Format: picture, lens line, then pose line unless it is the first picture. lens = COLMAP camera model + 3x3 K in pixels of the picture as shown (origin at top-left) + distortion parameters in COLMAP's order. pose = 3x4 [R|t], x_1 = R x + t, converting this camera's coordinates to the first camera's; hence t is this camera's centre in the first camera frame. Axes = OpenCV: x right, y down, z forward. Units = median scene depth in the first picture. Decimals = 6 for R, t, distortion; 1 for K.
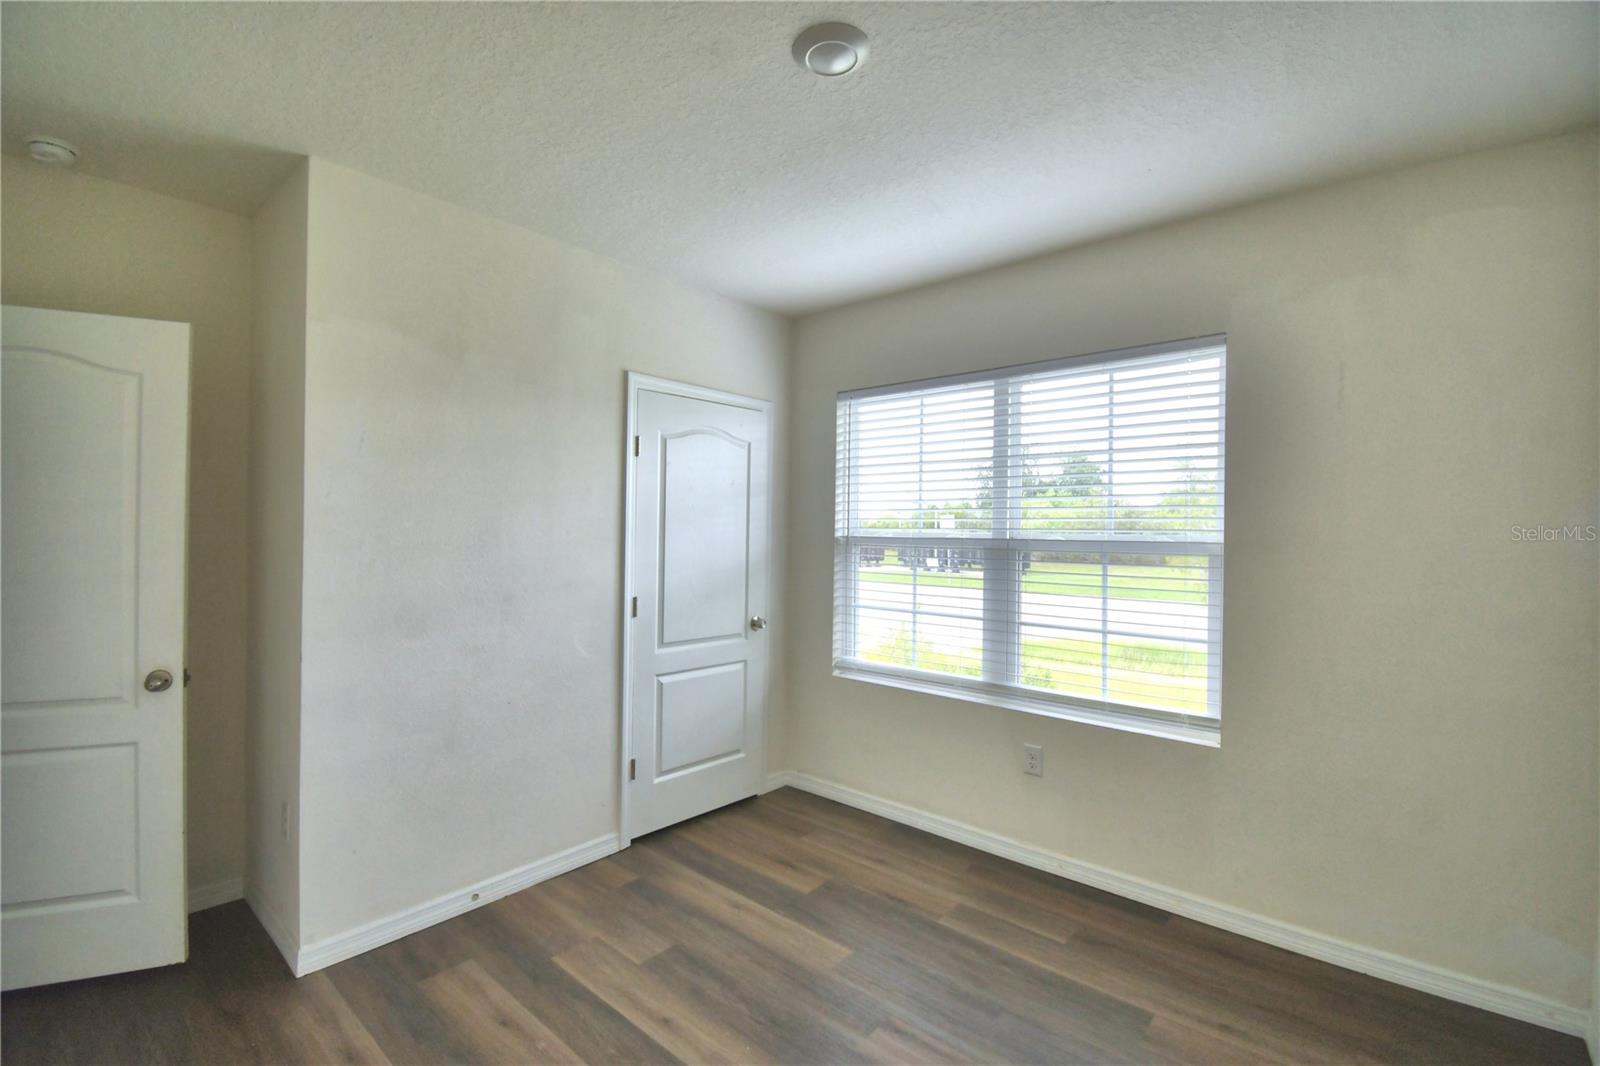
lens RADIAL K [[709.2, 0, 797.4], [0, 709.2, 531.8], [0, 0, 1]] dist [0.002668, -0.016503]
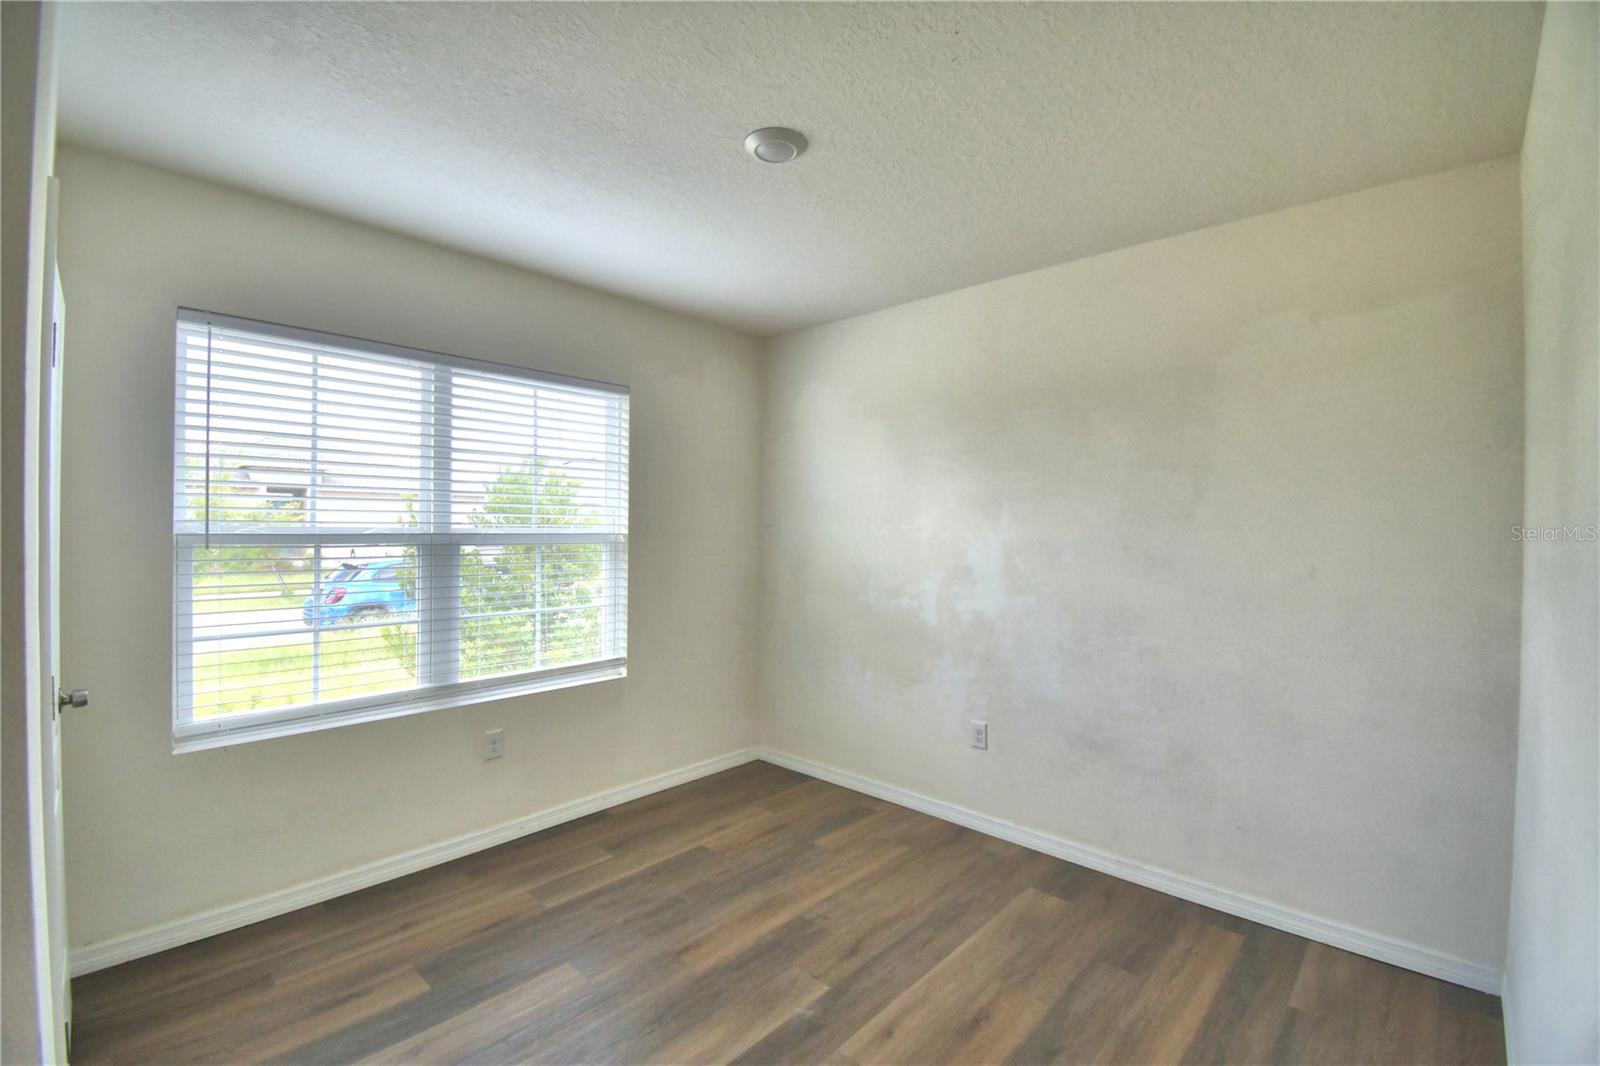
lens RADIAL K [[704.9, 0, 800.0], [0, 704.9, 533.0], [0, 0, 1]] dist [0.003815, -0.019234]
pose [[0.005196, -0.019949, 0.999787, -0.740673], [-0.010746, 0.999742, 0.020004, -0.017378], [-0.999929, -0.010847, 0.004980, 0.578348]]
